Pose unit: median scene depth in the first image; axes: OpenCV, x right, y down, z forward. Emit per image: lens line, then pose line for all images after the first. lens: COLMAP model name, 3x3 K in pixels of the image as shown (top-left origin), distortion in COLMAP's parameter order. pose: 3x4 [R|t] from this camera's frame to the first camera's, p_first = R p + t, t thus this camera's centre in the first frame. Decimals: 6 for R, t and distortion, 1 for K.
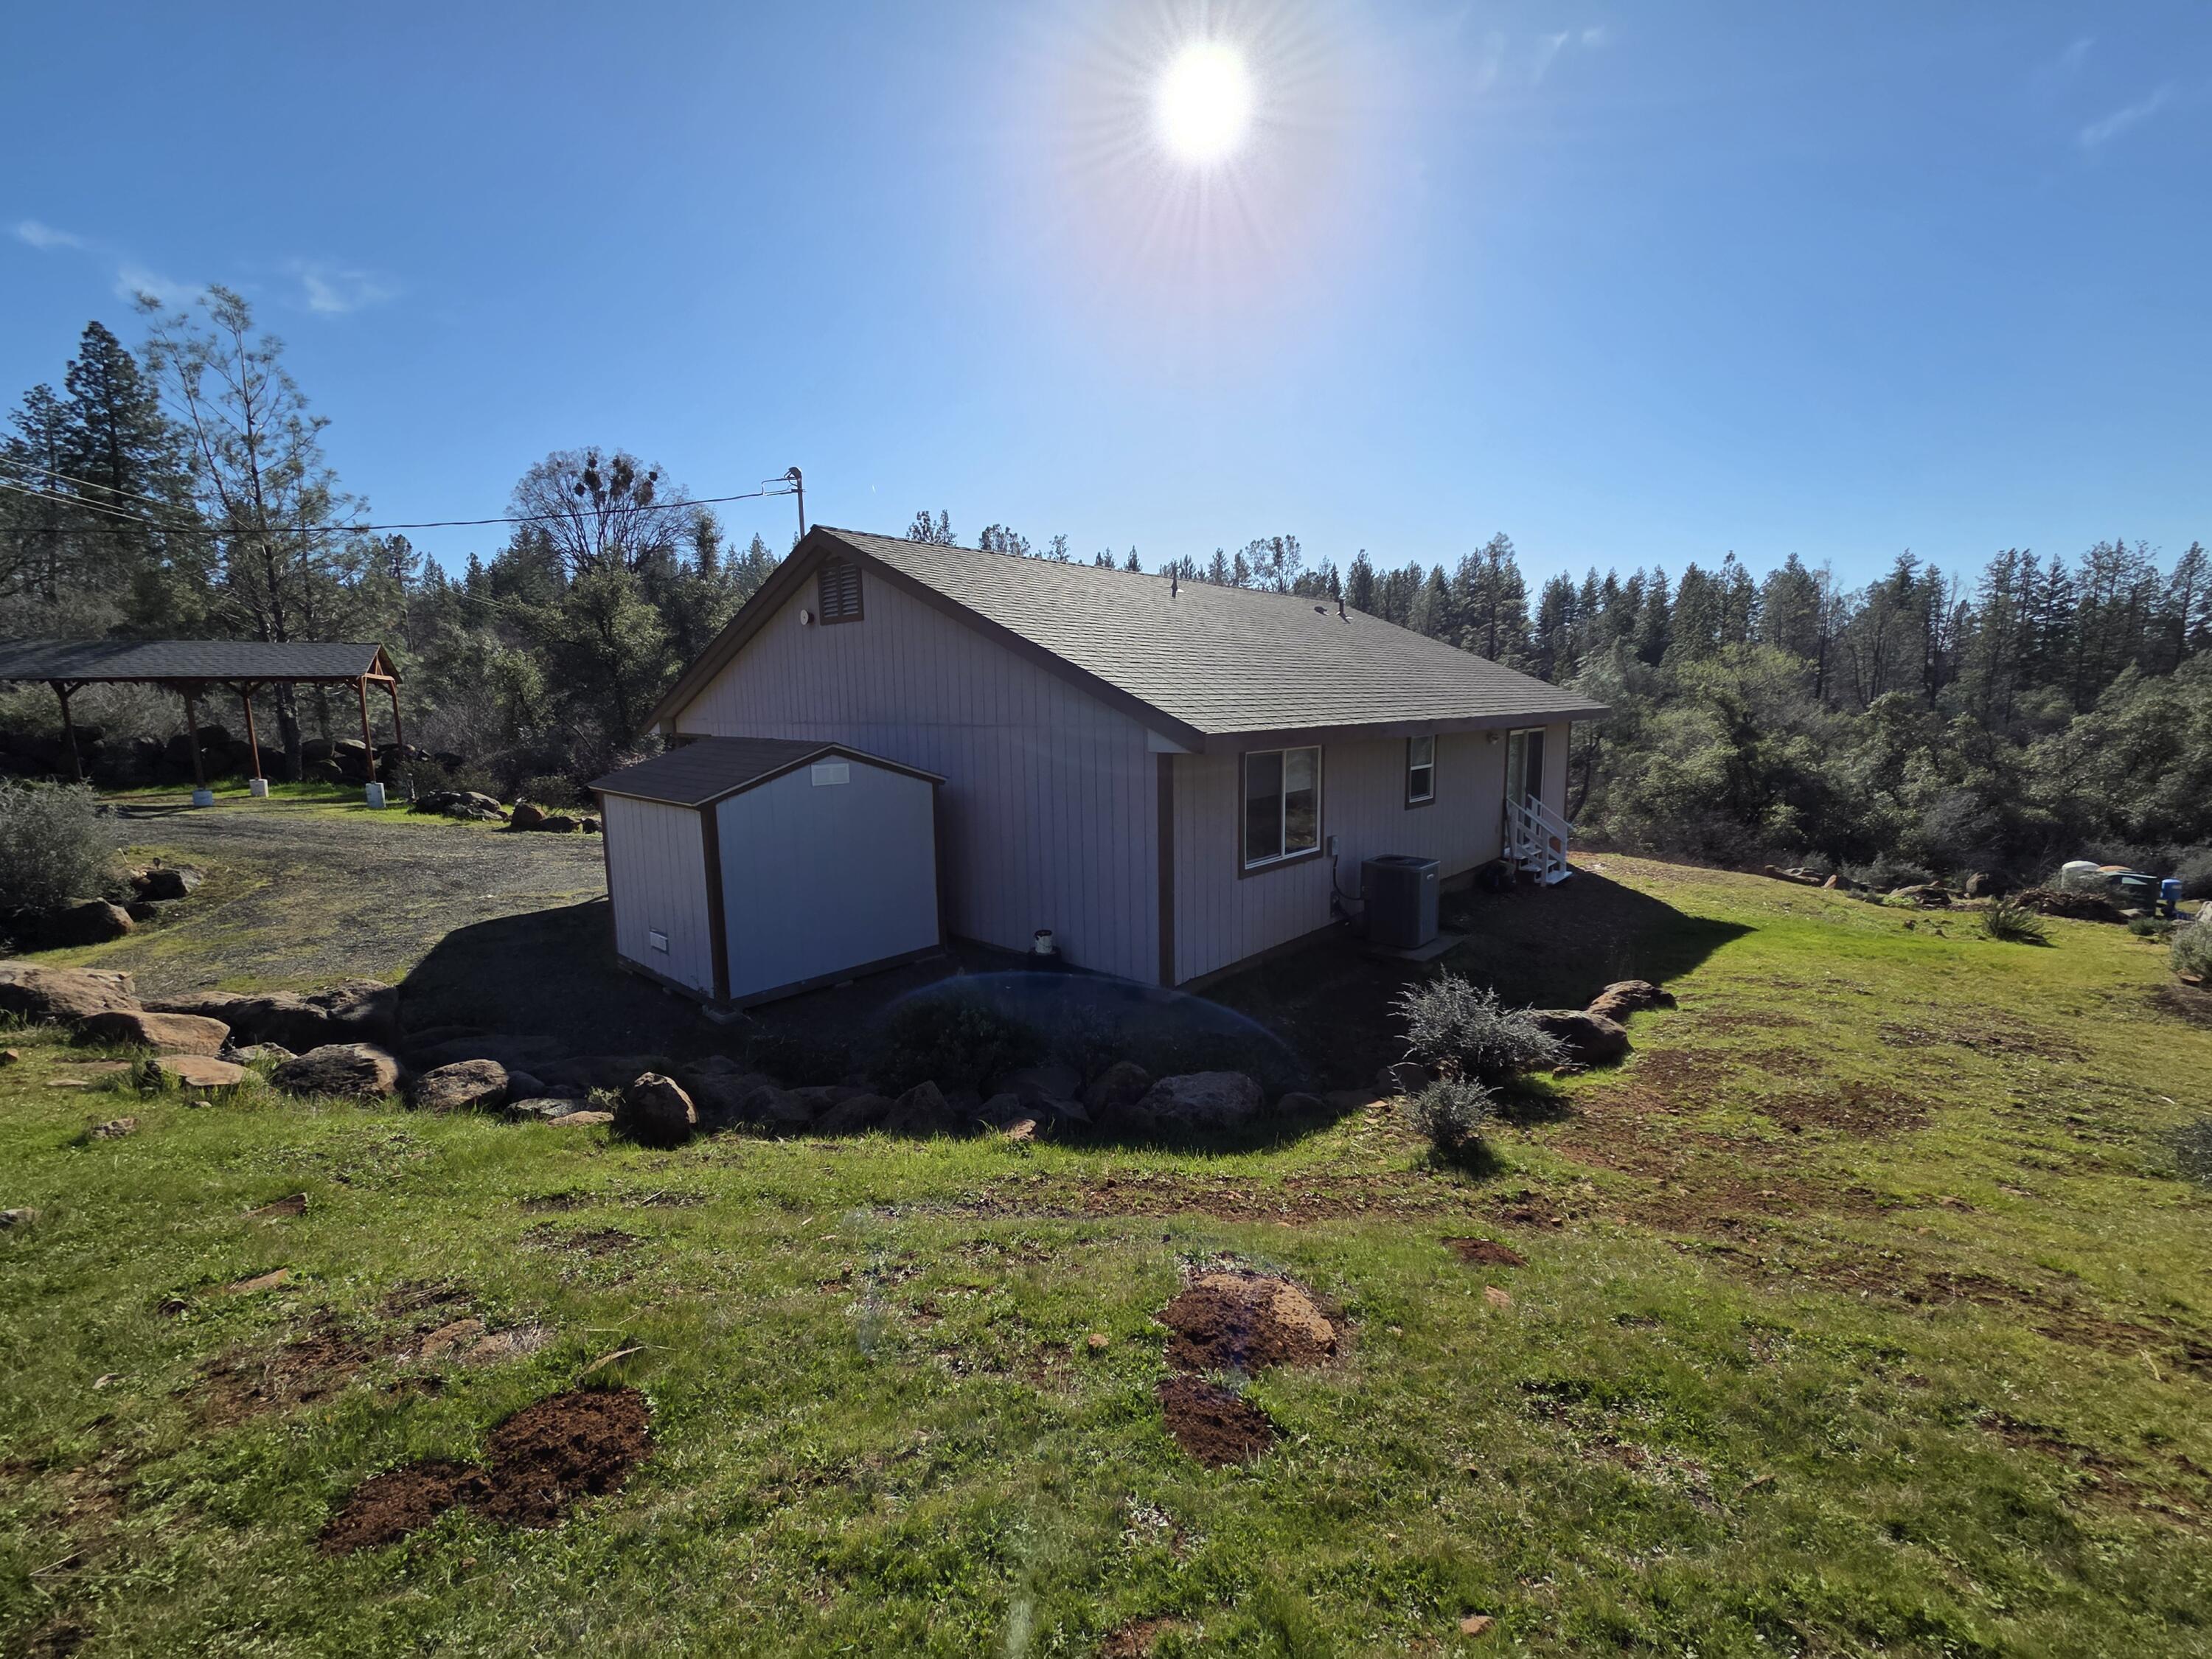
lens RADIAL K [[913.0, 0, 1147.5], [0, 913.0, 817.1], [0, 0, 1]] dist [0.002388, 0.000819]
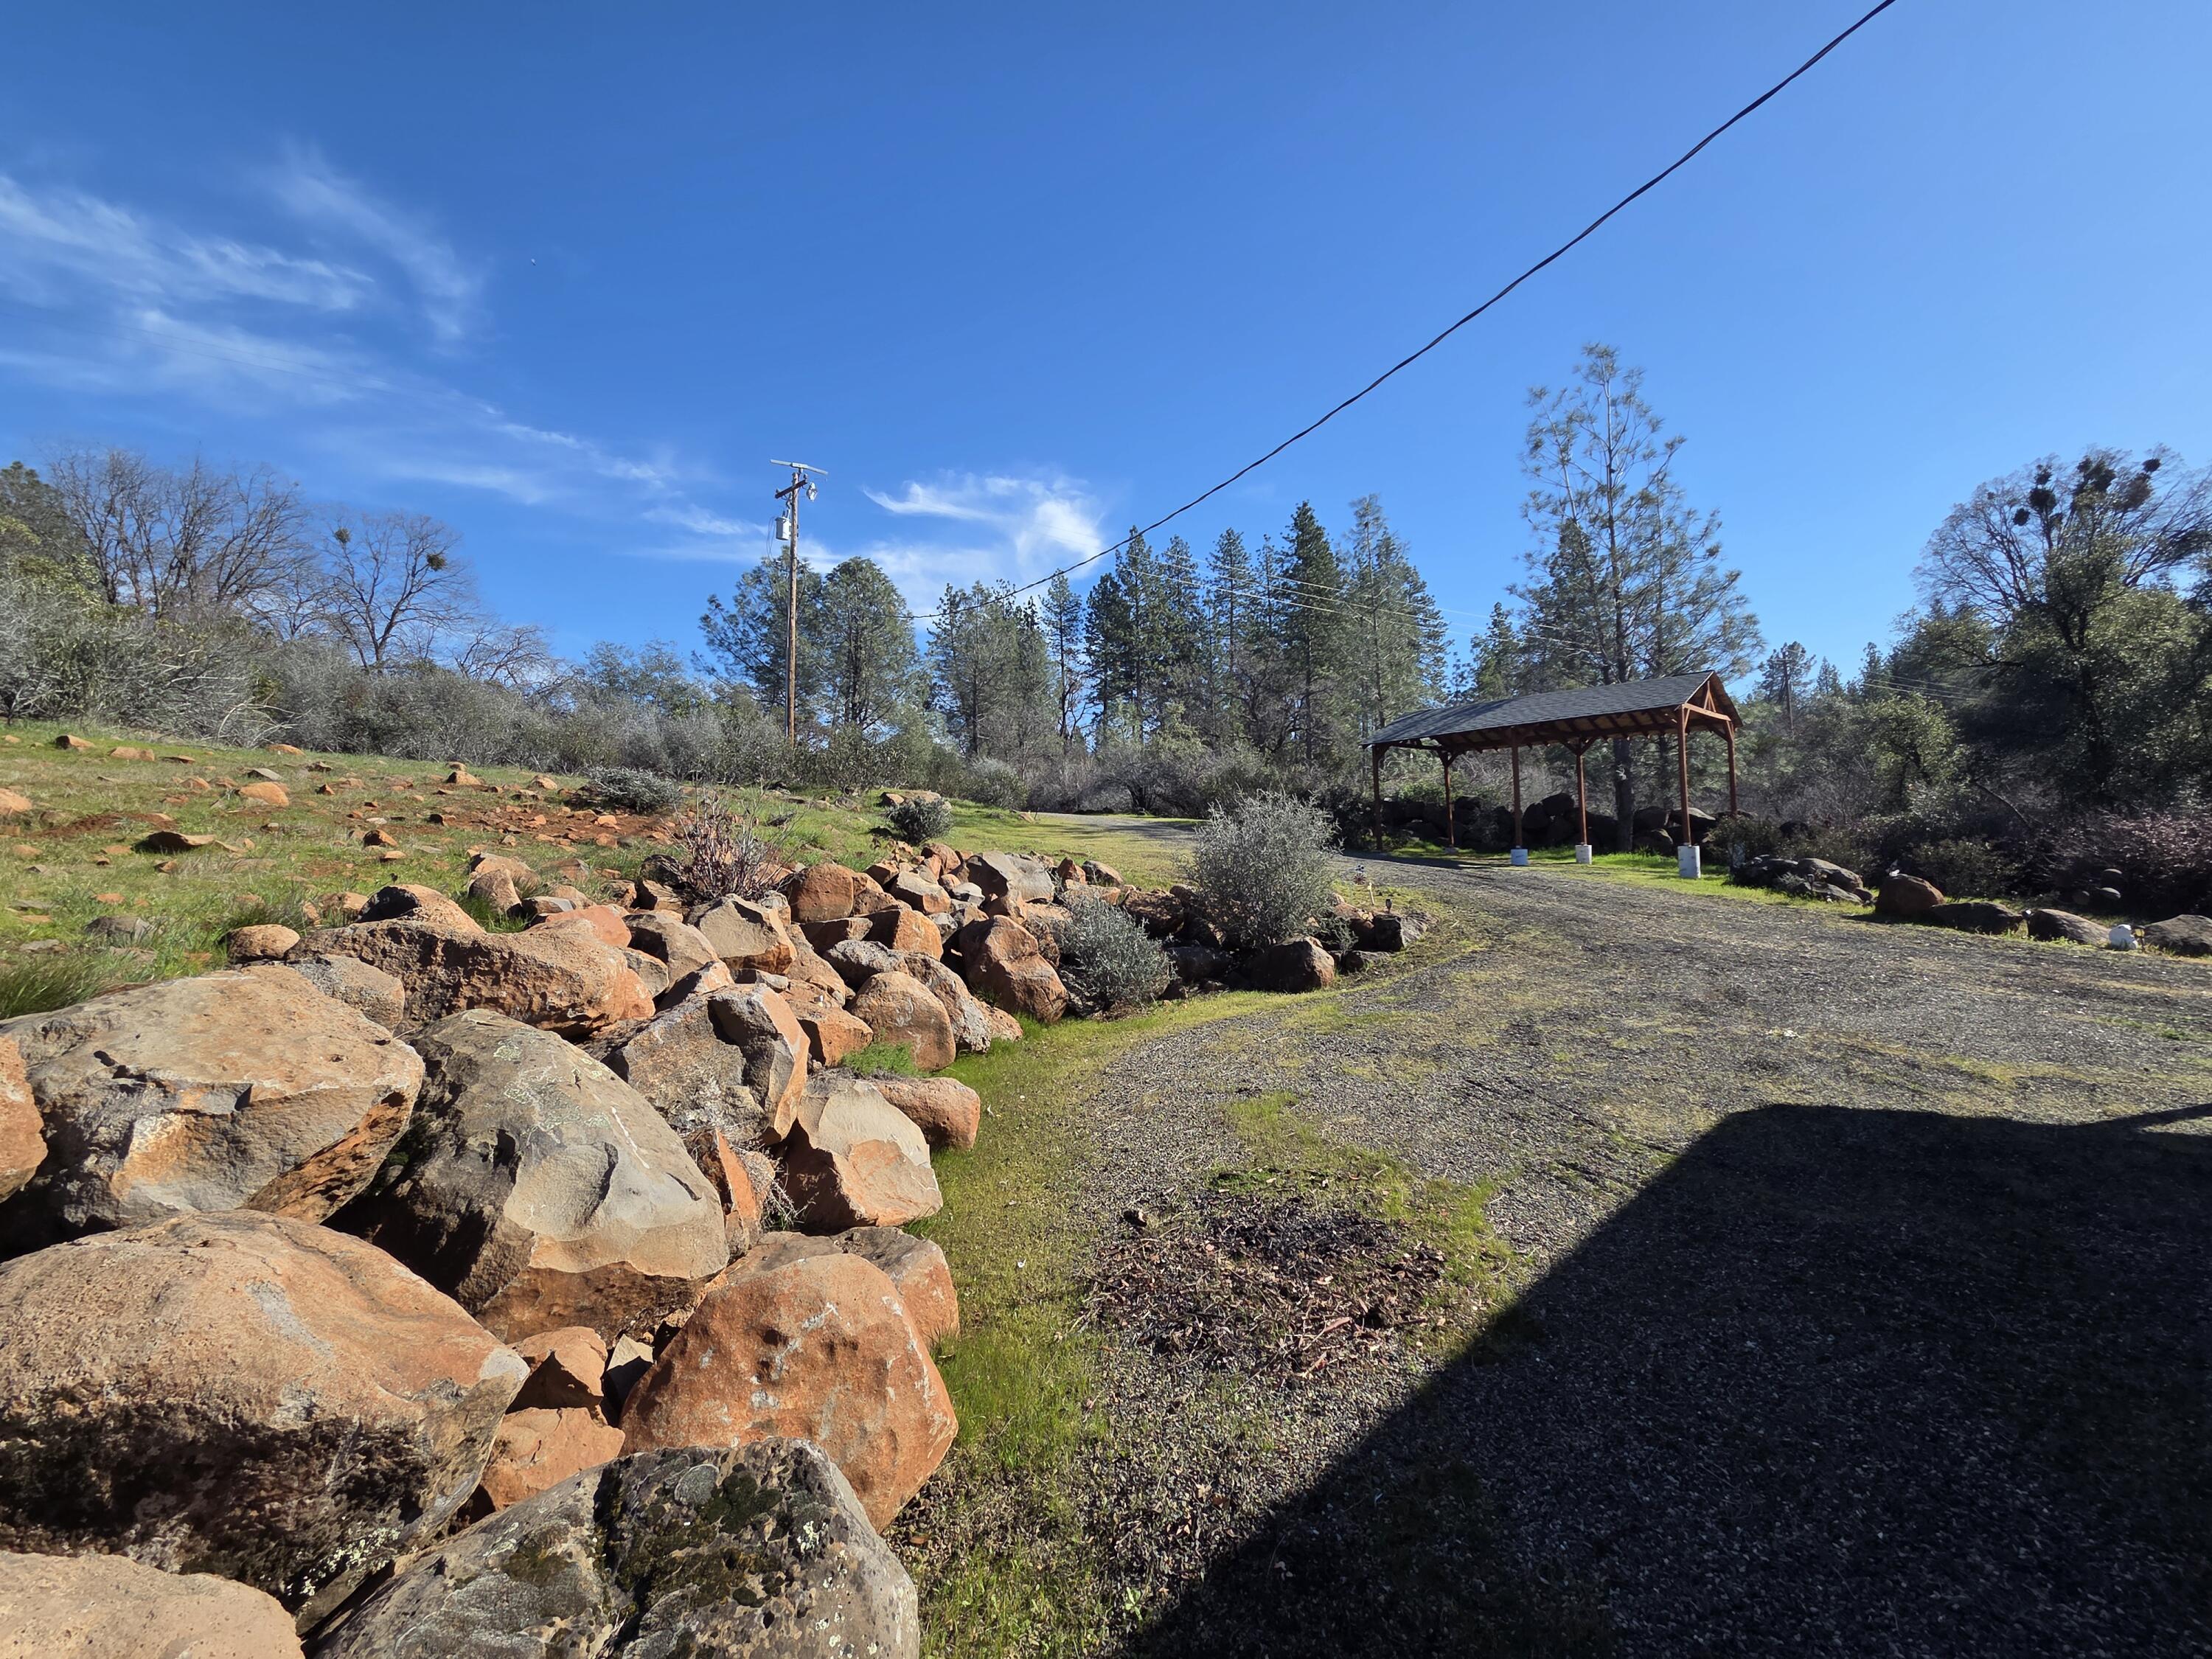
lens RADIAL K [[884.2, 0, 1094.3], [0, 884.2, 824.2], [0, 0, 1]] dist [0.001810, -0.000070]
pose [[0.219840, -0.018055, -0.975369, -0.208438], [-0.094719, 0.994710, -0.039762, 0.018918], [0.970927, 0.101127, 0.216967, 0.318343]]
